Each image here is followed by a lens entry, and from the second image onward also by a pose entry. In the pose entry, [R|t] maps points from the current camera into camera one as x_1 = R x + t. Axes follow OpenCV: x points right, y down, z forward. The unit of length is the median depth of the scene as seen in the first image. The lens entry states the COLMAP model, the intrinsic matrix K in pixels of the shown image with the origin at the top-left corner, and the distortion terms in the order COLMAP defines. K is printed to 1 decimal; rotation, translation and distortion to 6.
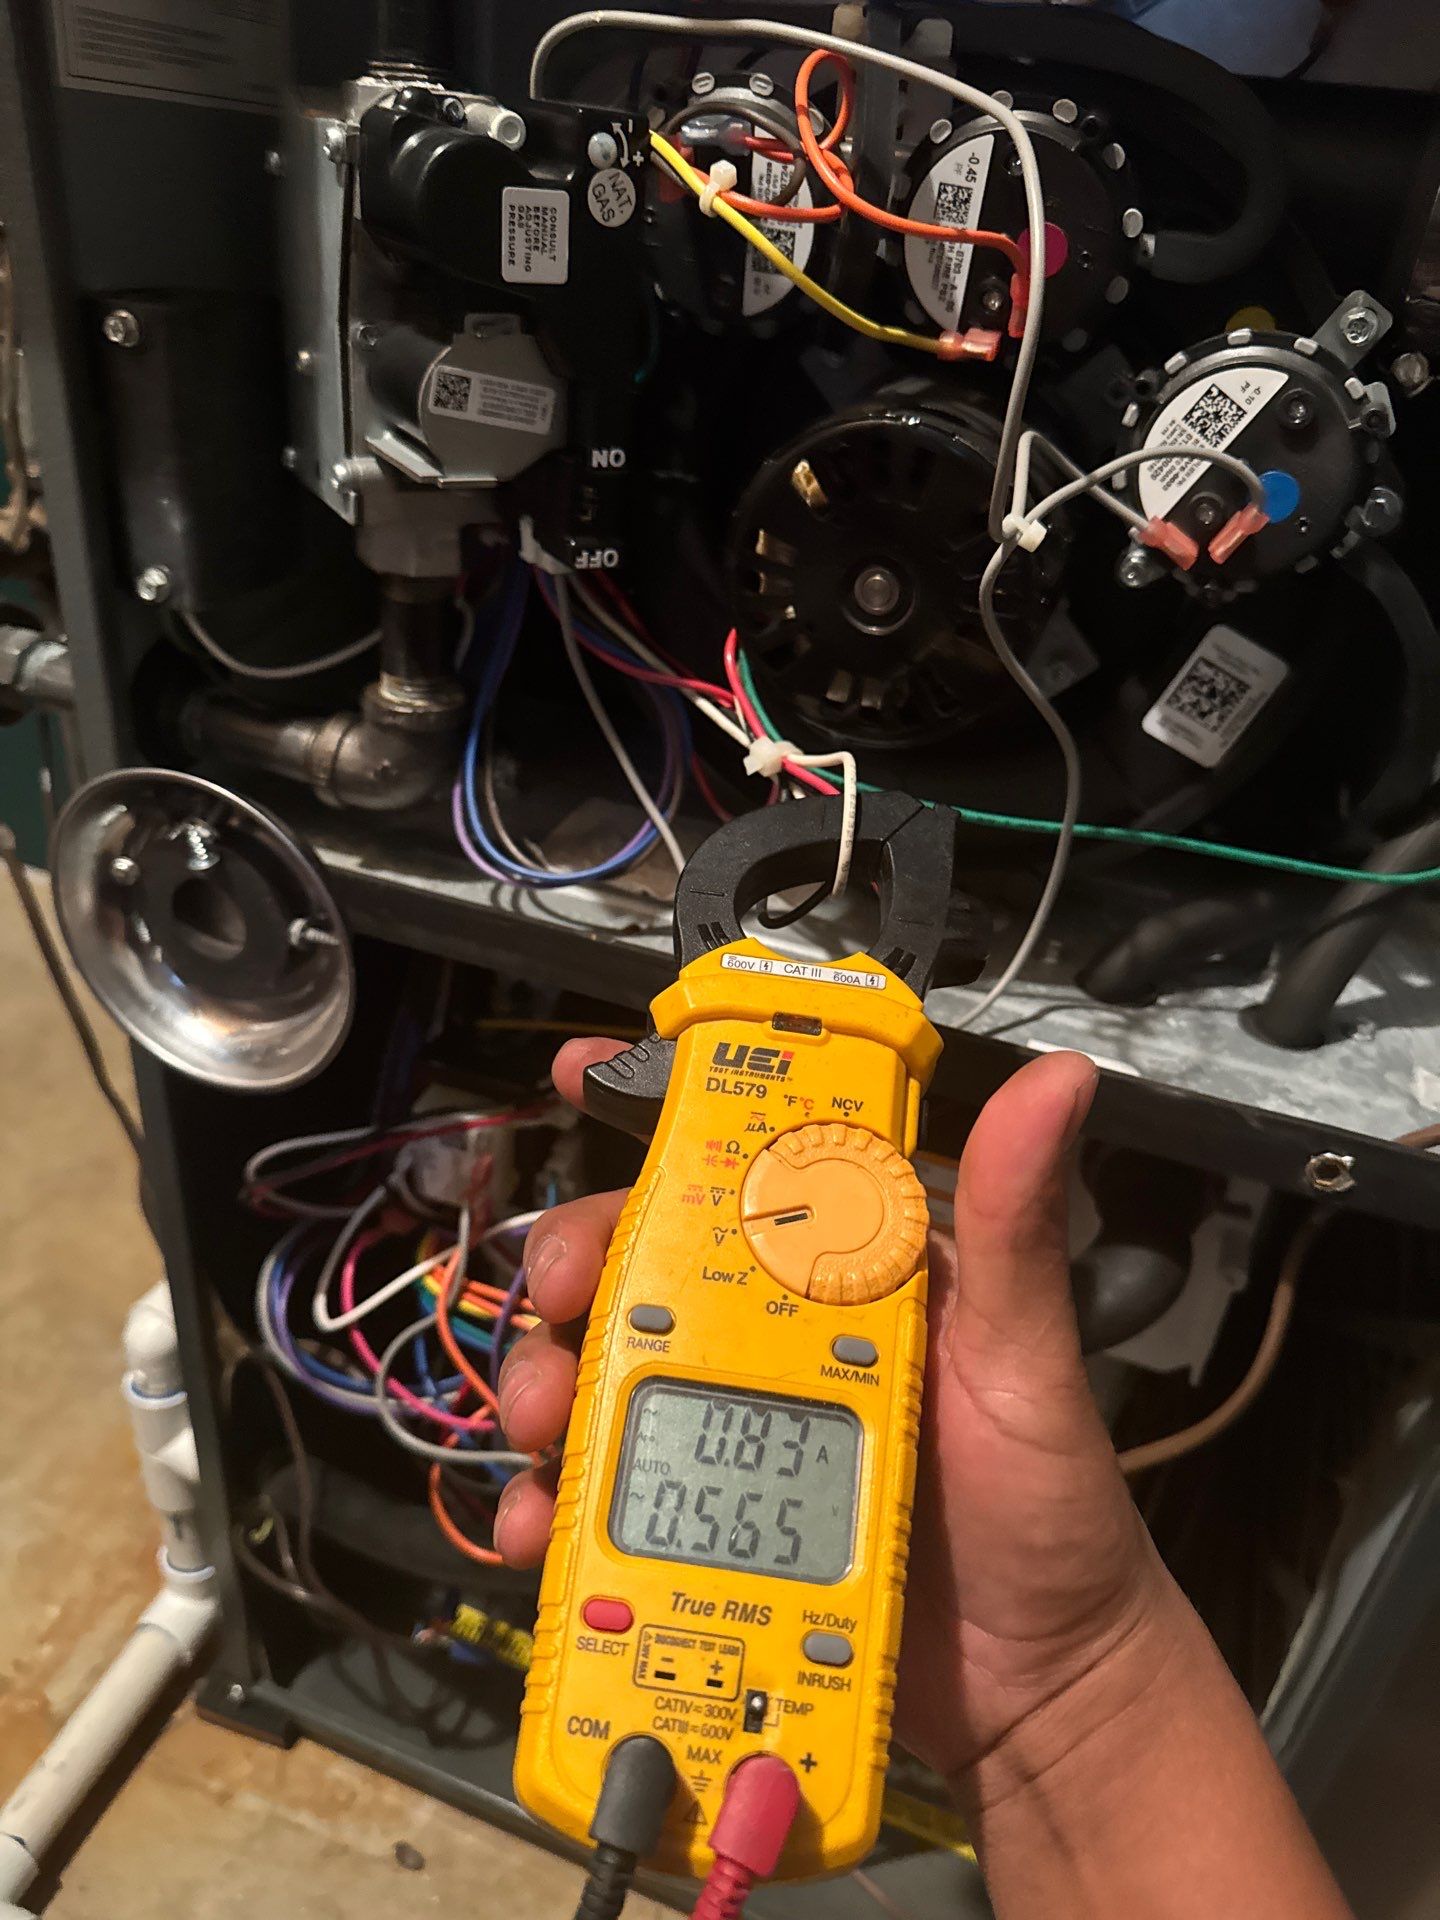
lens RADIAL K [[1415.8, 0, 776.4], [0, 1415.8, 960.0], [0, 0, 1]] dist [0.048290, -0.098140]
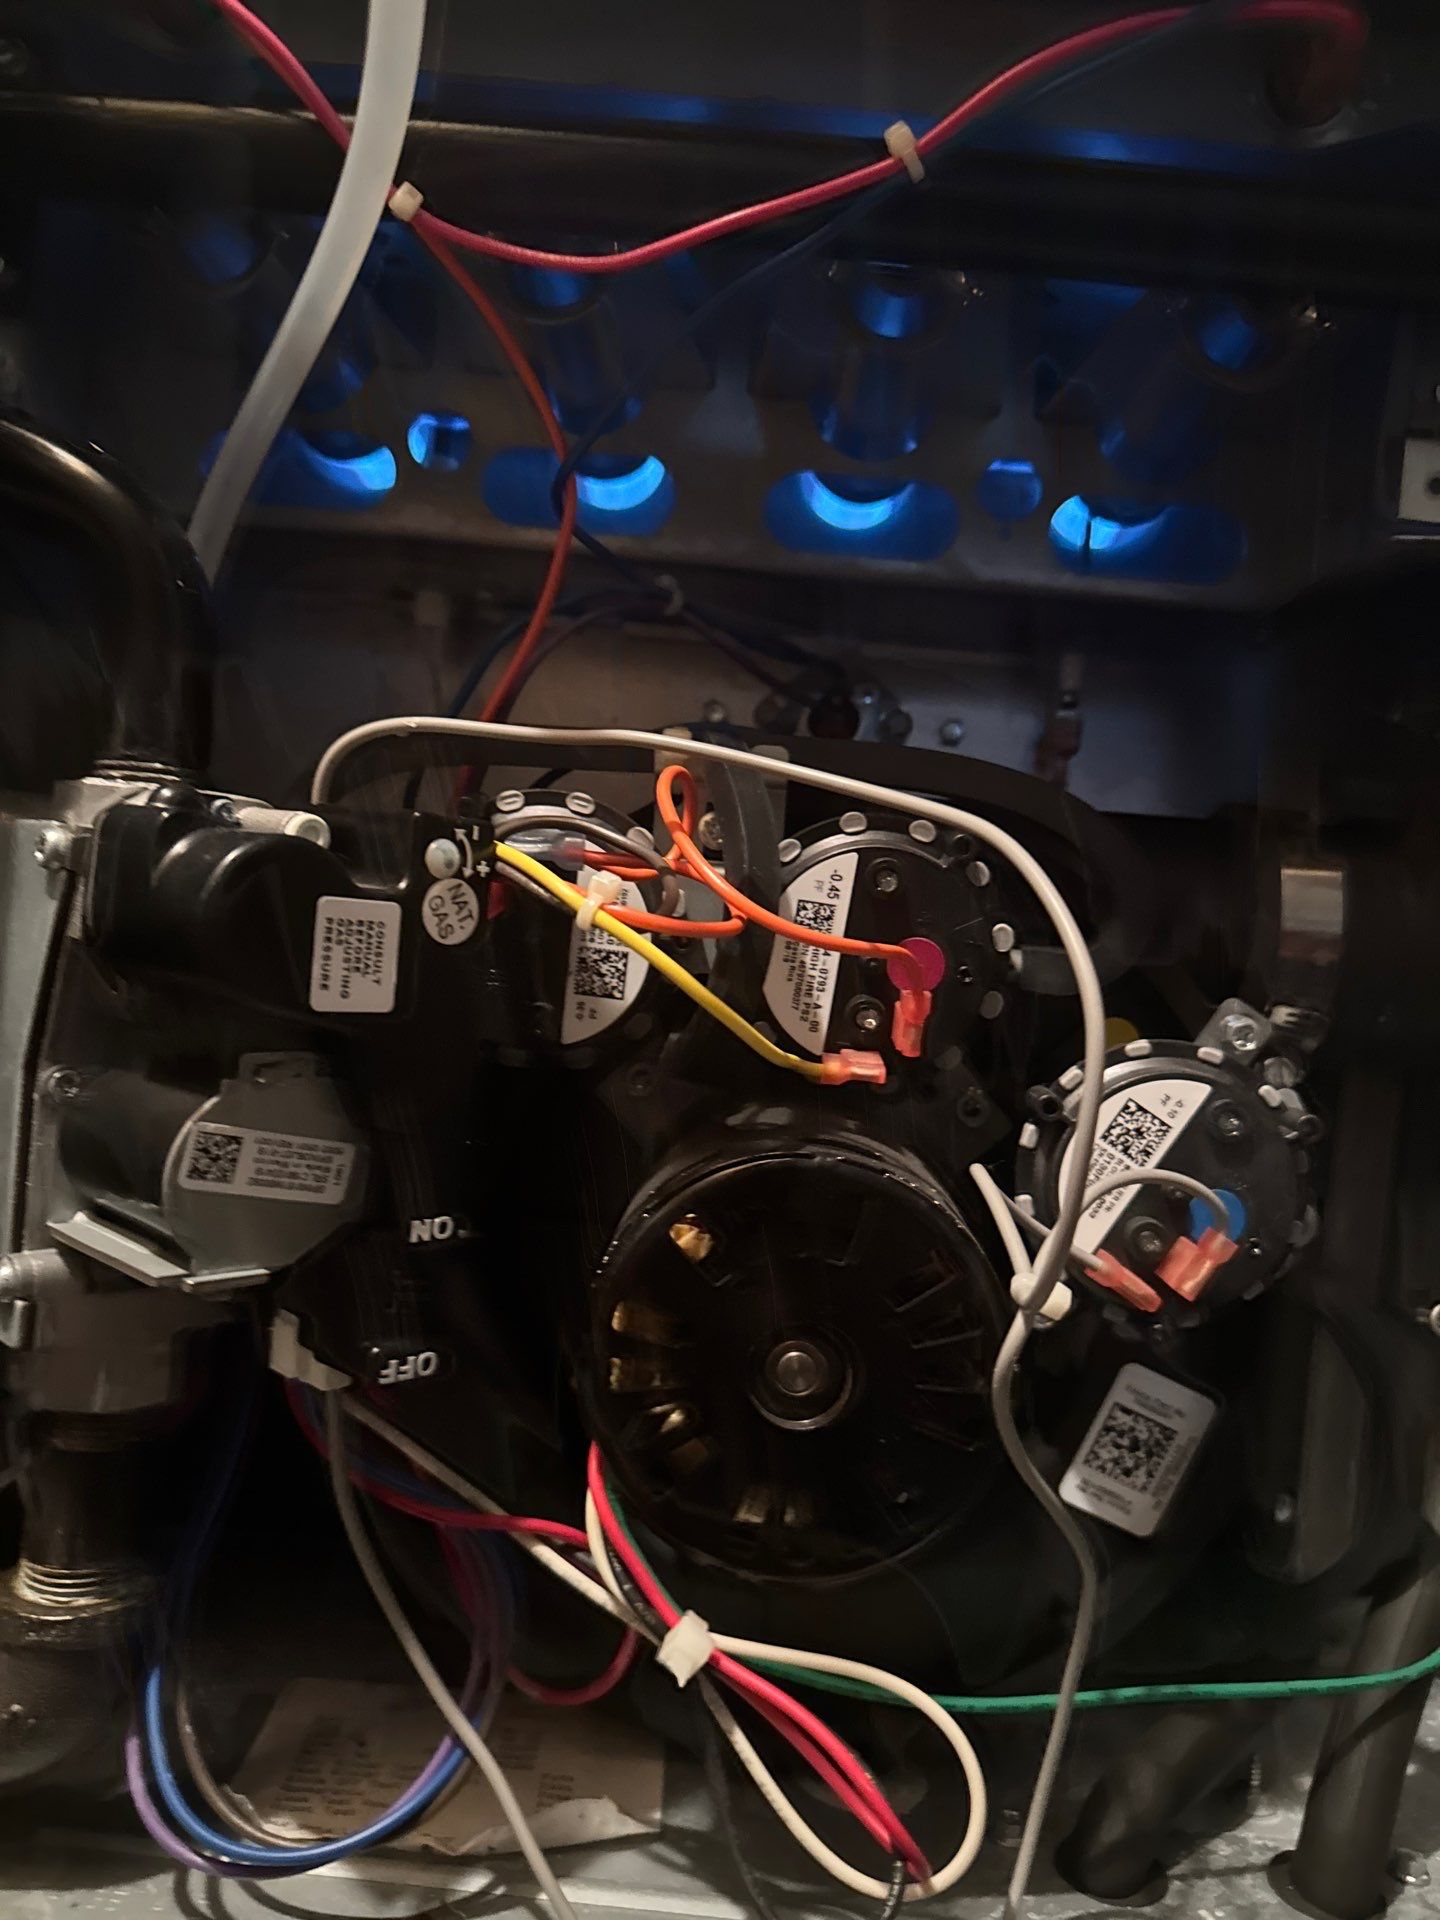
lens RADIAL K [[1415.8, 0, 776.4], [0, 1415.8, 960.0], [0, 0, 1]] dist [0.048290, -0.098140]
pose [[0.953376, -0.012344, 0.301534, -0.162132], [0.150202, 0.886026, -0.438631, -0.126552], [-0.261752, 0.463471, 0.846570, 0.271001]]
